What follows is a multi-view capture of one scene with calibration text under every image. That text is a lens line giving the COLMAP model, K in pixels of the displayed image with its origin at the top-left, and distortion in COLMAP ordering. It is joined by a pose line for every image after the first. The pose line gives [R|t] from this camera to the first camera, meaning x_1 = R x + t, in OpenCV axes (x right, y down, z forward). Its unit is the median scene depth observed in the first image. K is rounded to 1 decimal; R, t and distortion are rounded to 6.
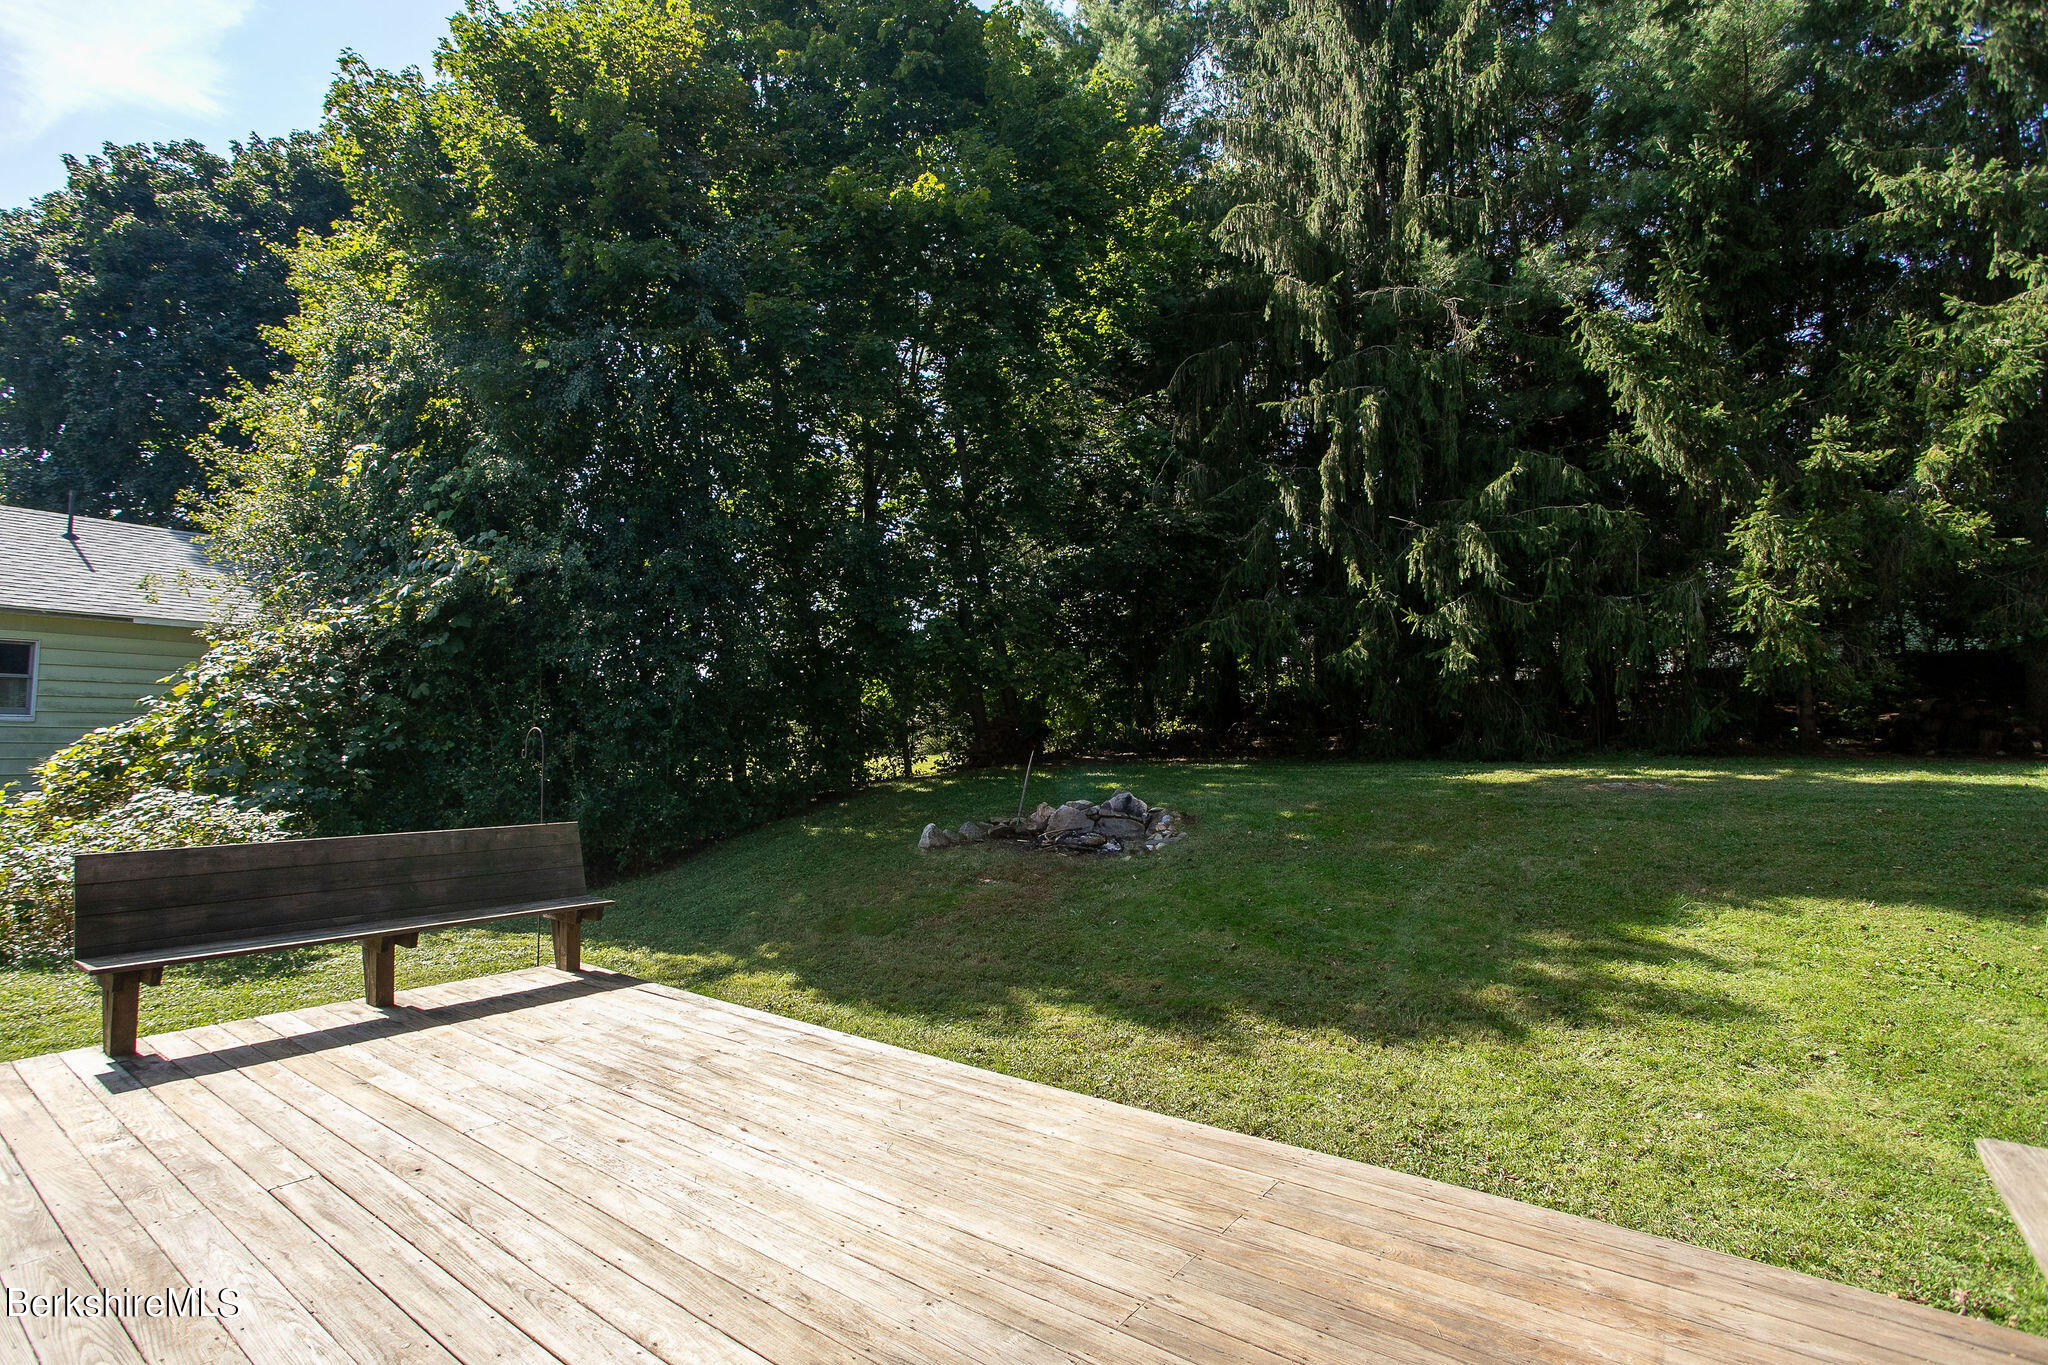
lens RADIAL K [[987.4, 0, 1012.0], [0, 987.4, 678.7], [0, 0, 1]] dist [-0.052183, 0.026158]
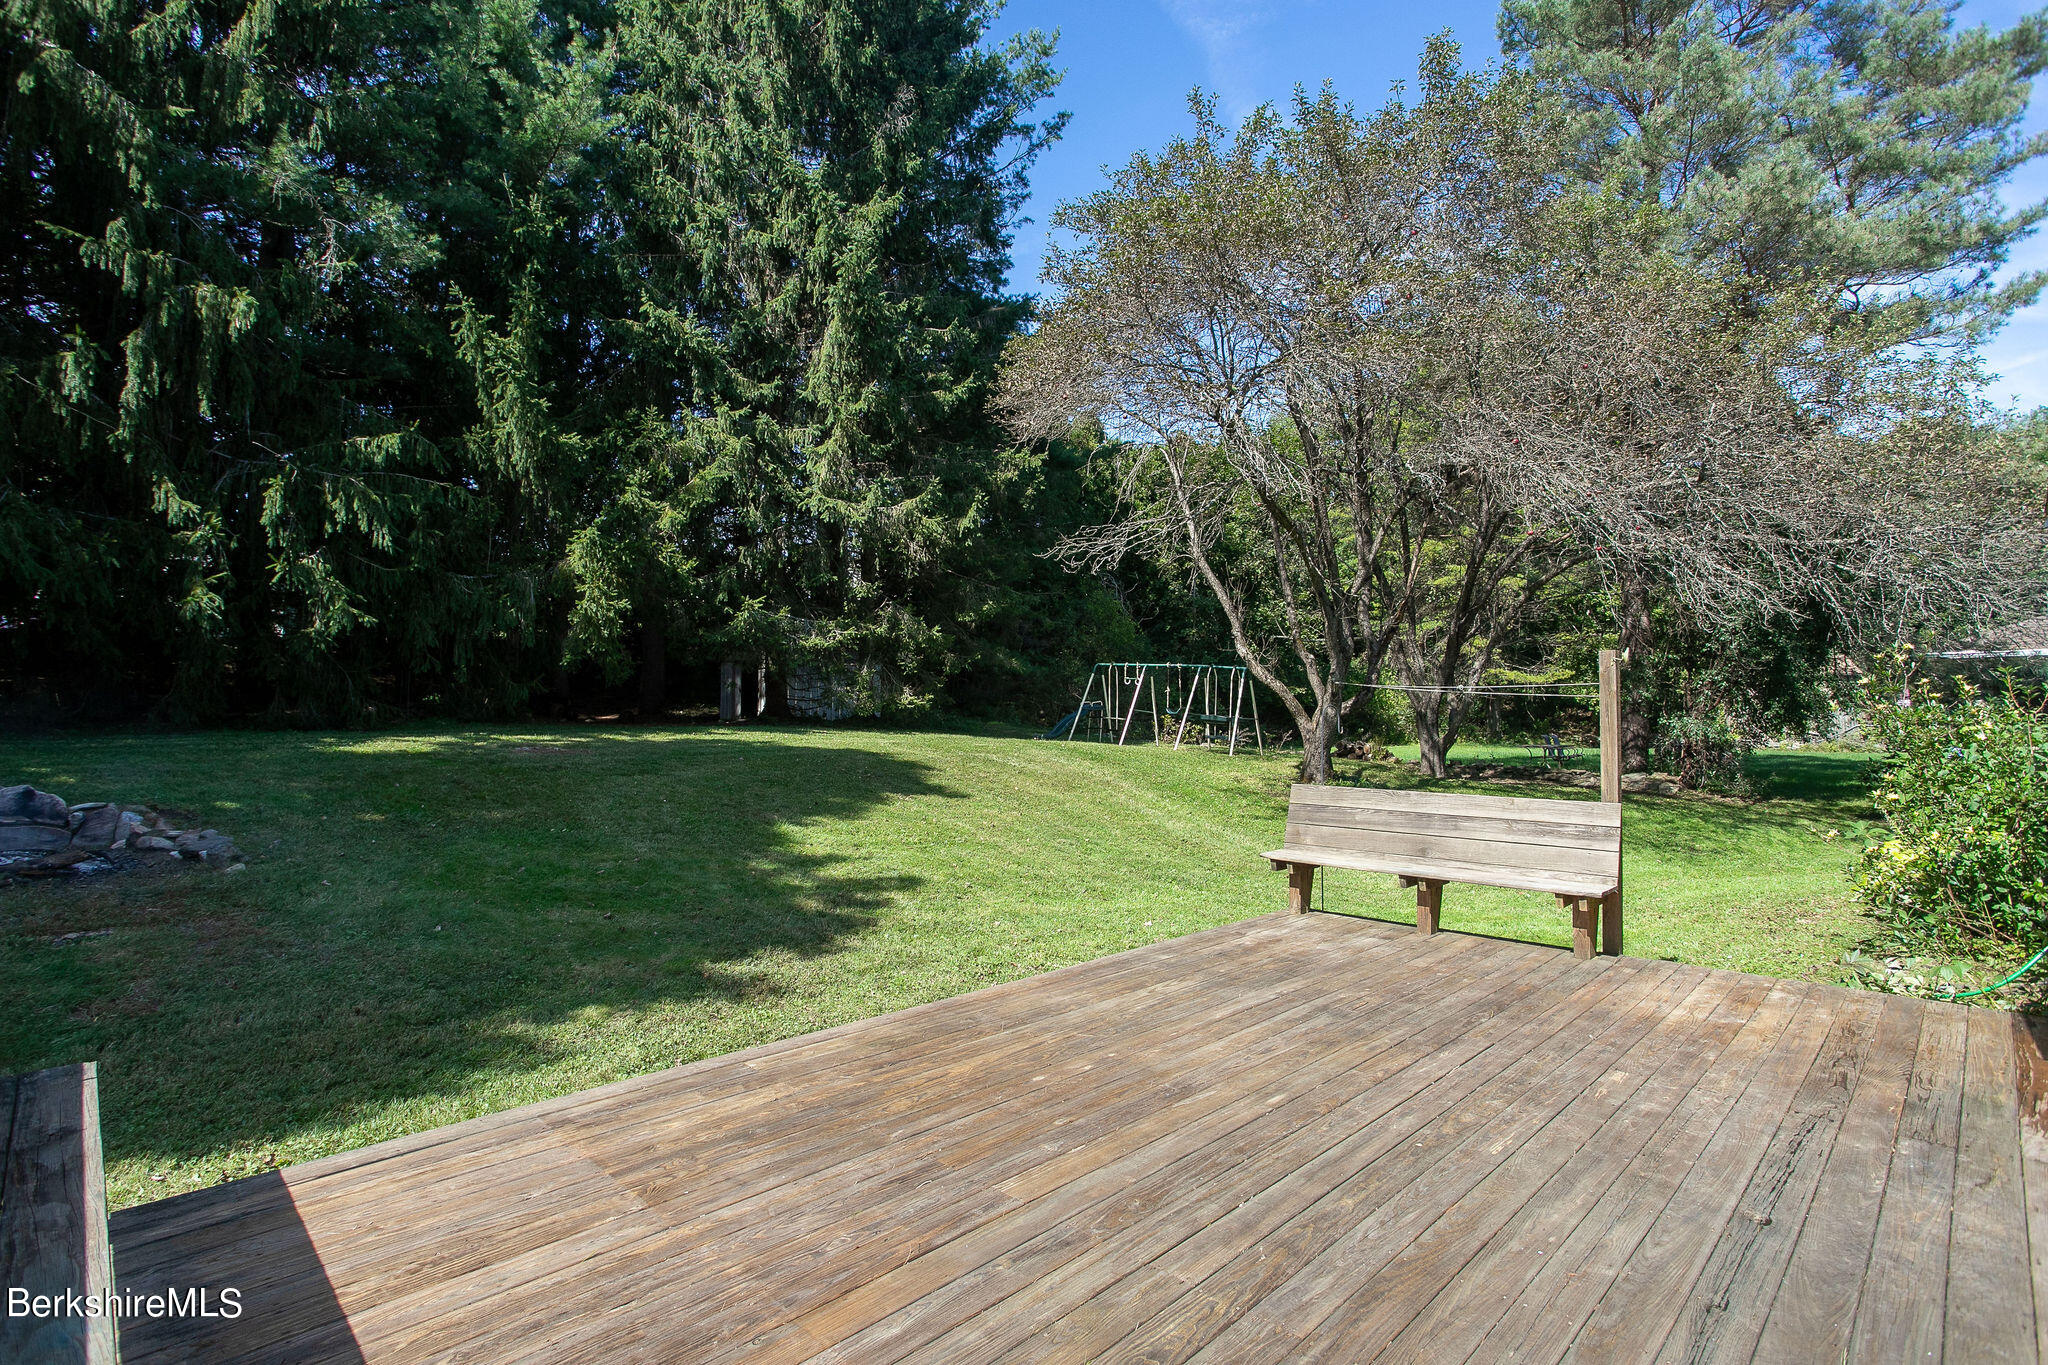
lens RADIAL K [[987.4, 0, 1012.0], [0, 987.4, 678.7], [0, 0, 1]] dist [-0.052183, 0.026158]
pose [[0.128436, 0.033019, 0.991168, -0.384450], [-0.066647, 0.997473, -0.024593, 0.015890], [-0.989476, -0.062900, 0.130312, 0.259565]]
